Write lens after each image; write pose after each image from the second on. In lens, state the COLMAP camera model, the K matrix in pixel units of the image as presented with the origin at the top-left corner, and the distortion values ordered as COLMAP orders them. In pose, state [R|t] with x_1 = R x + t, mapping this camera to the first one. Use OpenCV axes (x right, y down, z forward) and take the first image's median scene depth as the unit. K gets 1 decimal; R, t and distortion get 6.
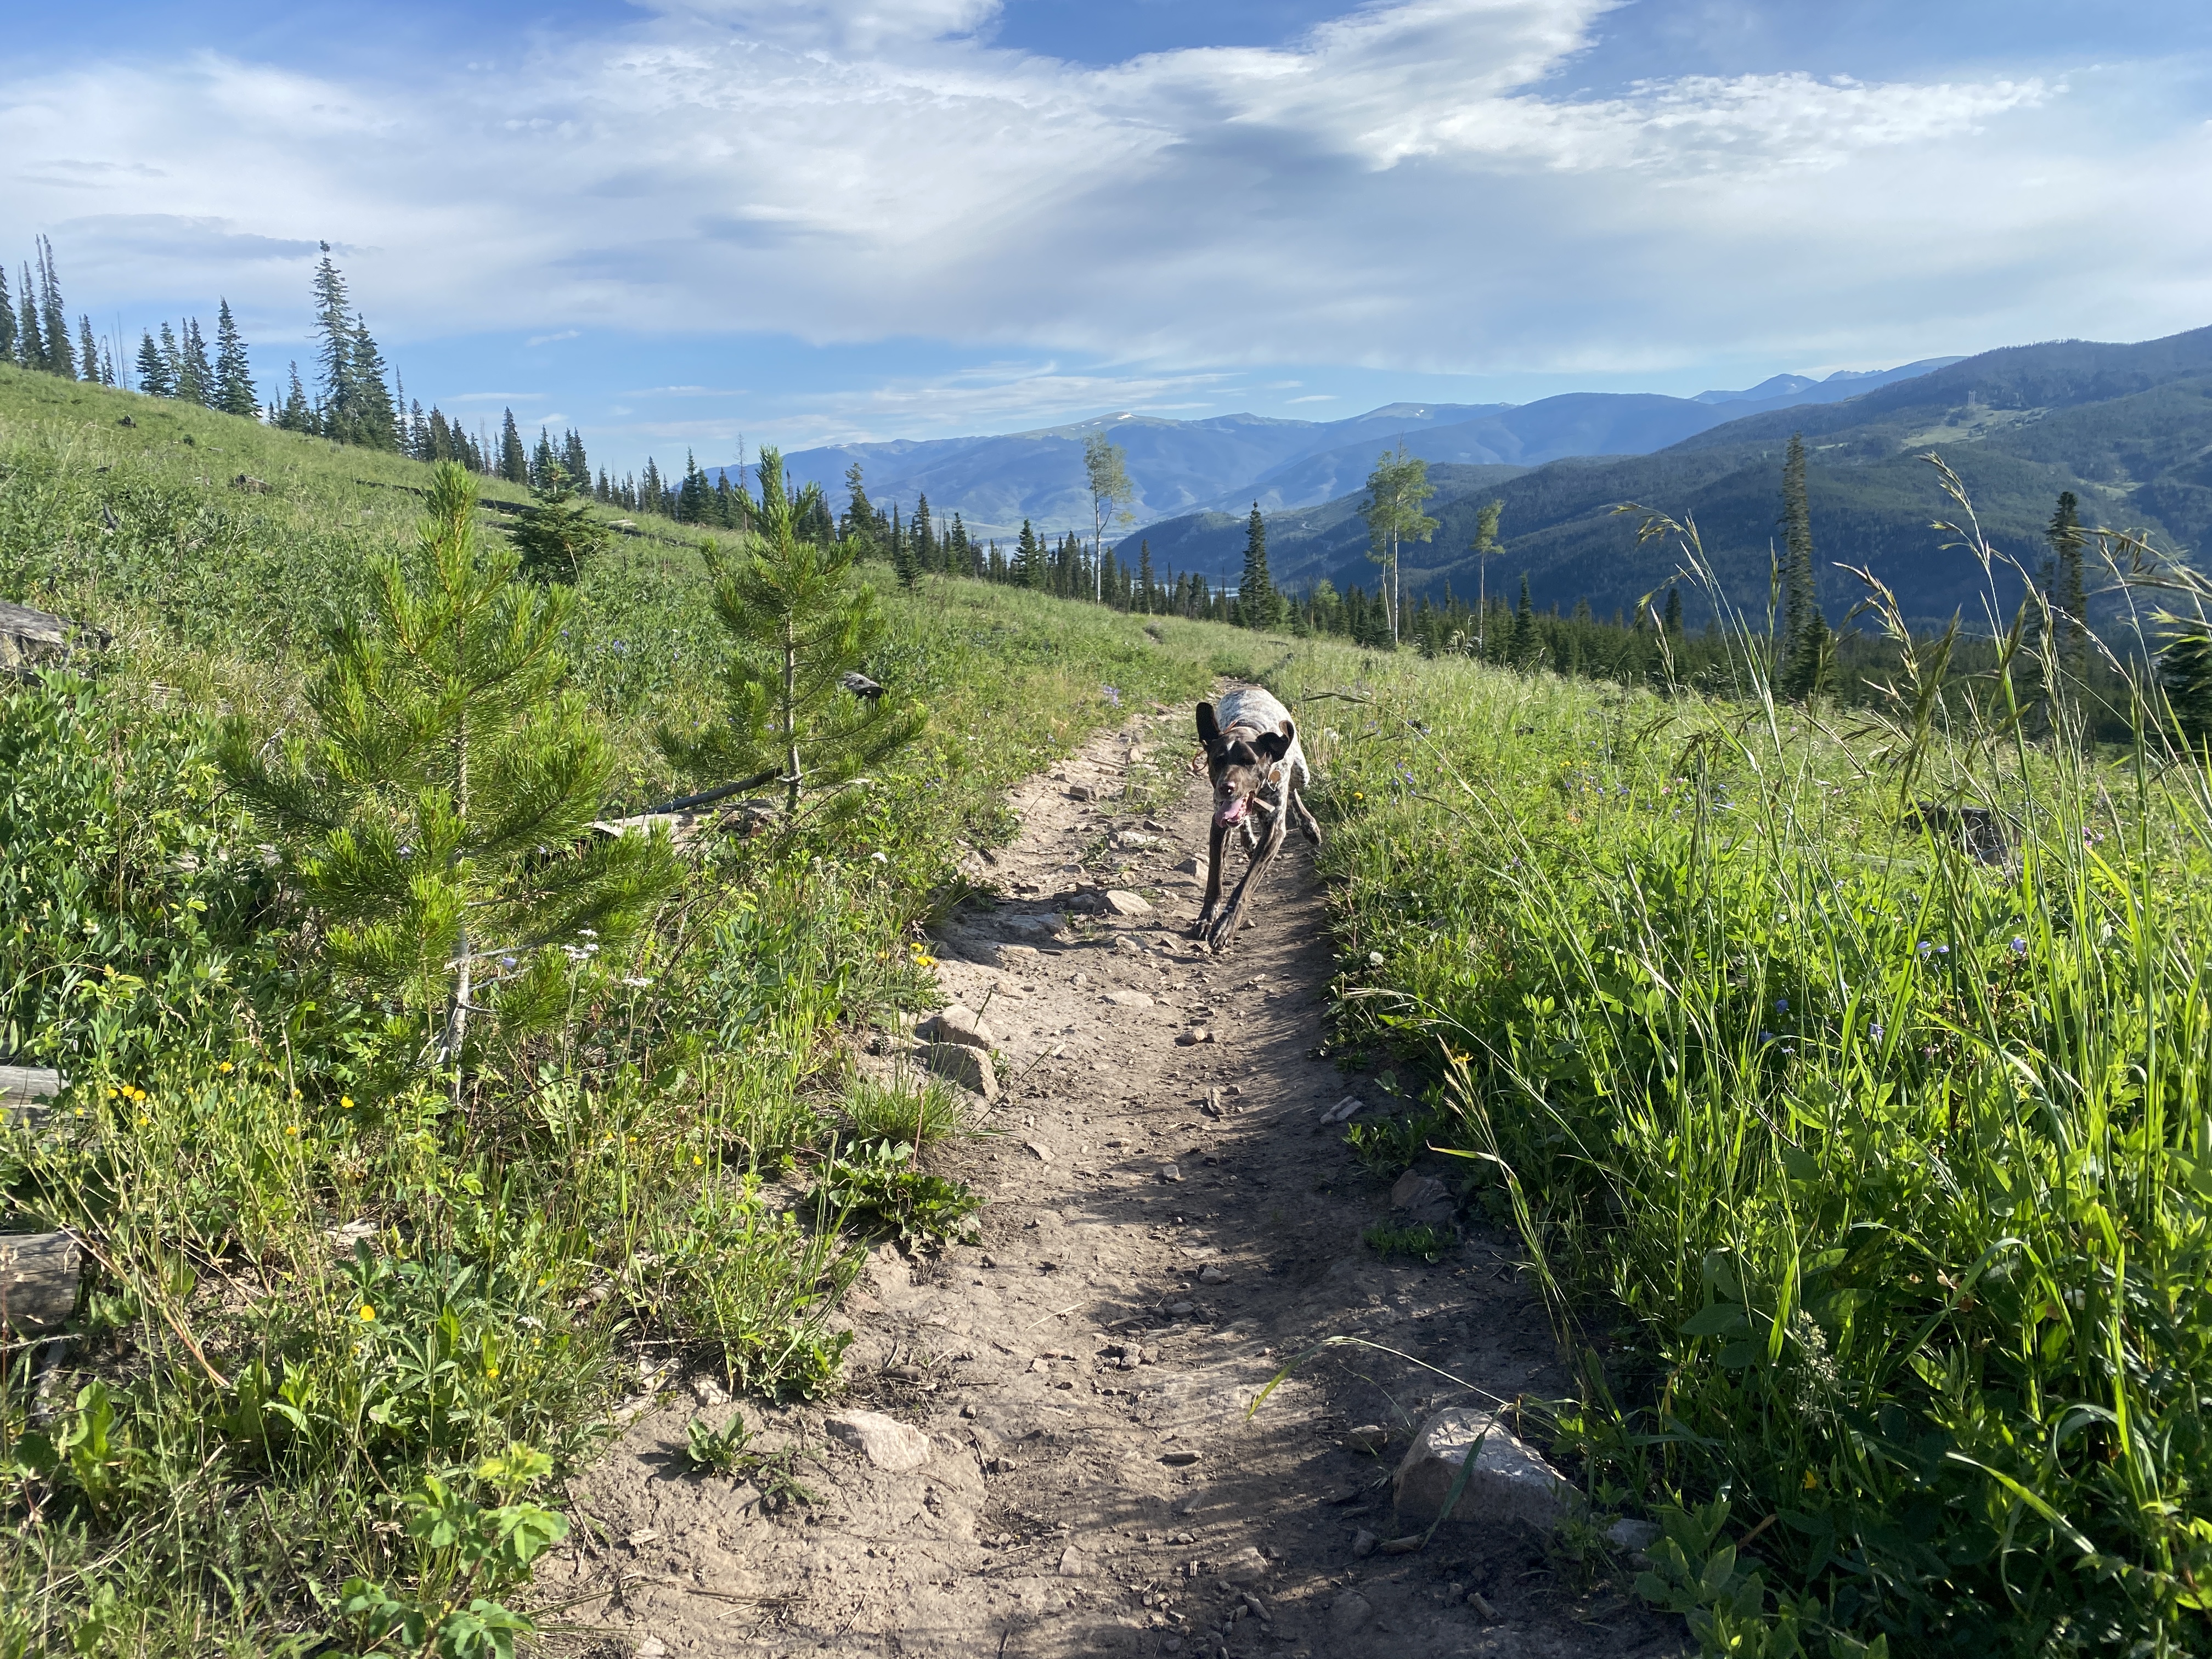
lens RADIAL K [[1639.6, 0, 1075.1], [0, 1639.6, 822.4], [0, 0, 1]] dist [0.035605, -0.042579]
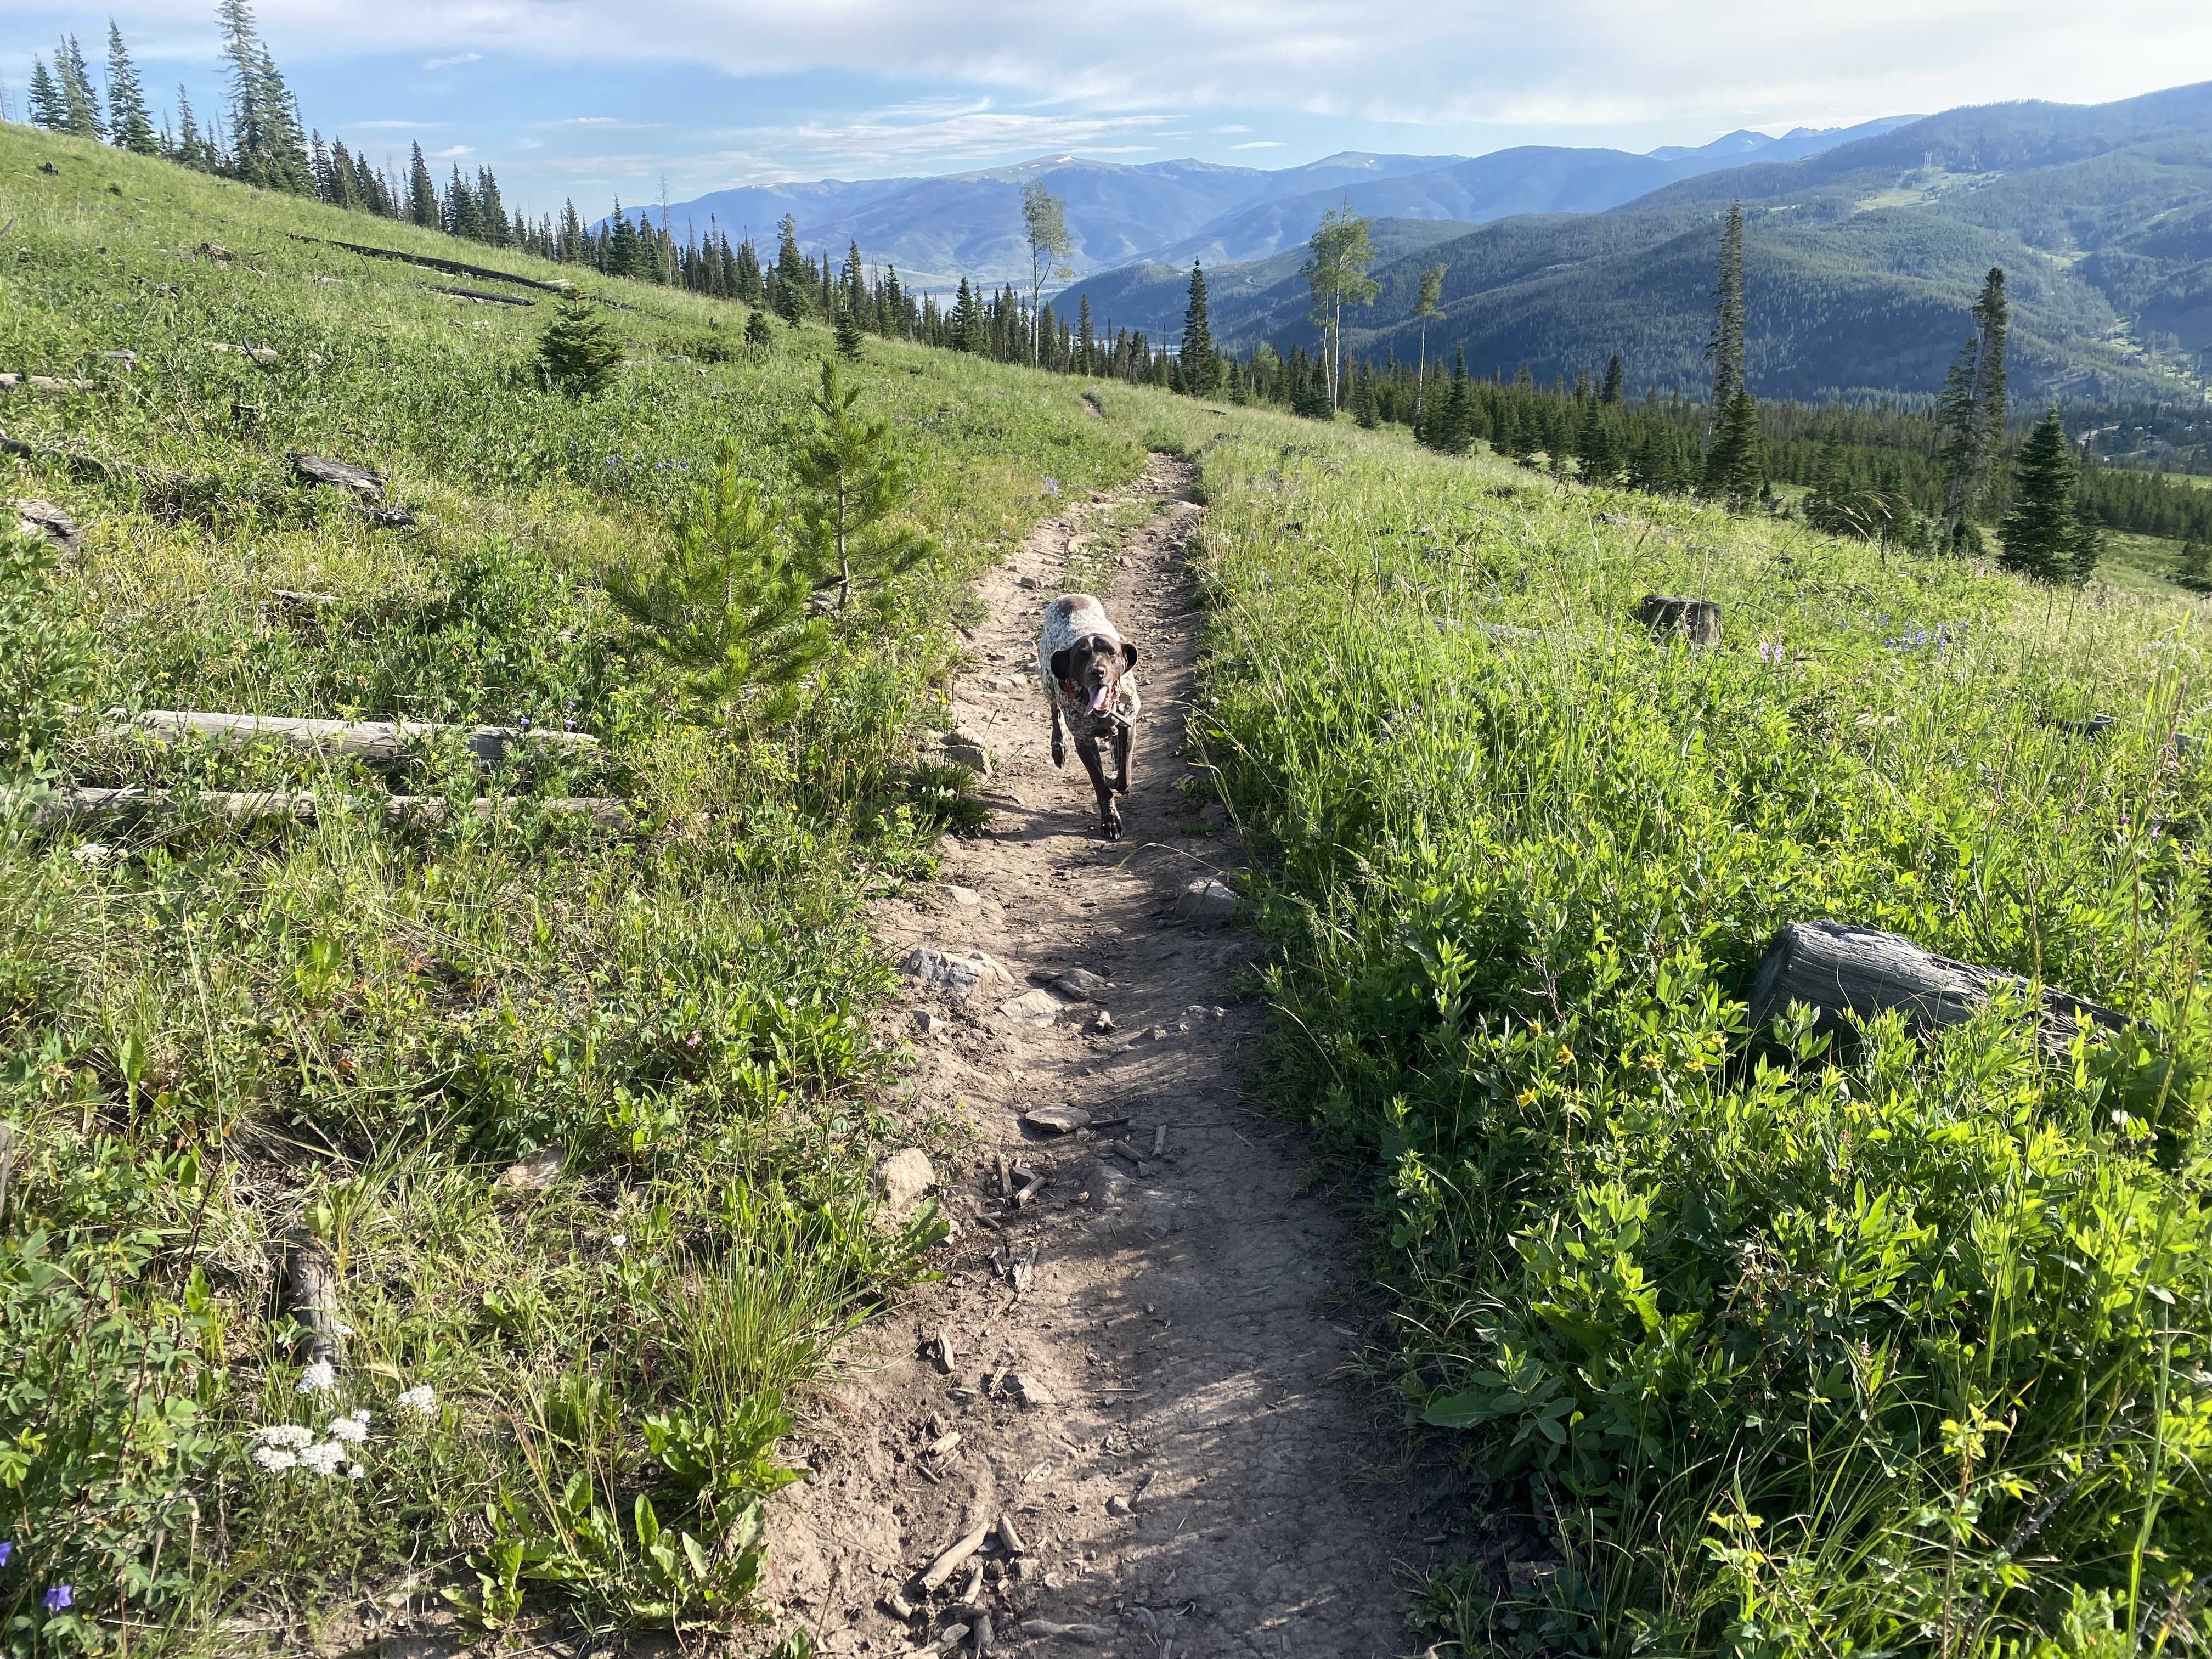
lens RADIAL K [[1639.6, 0, 1075.1], [0, 1639.6, 822.4], [0, 0, 1]] dist [0.035605, -0.042579]
pose [[0.999201, 0.004216, 0.039738, -0.029900], [-0.009776, 0.989991, 0.140791, -0.034536], [-0.038747, -0.141067, 0.989241, -0.806956]]
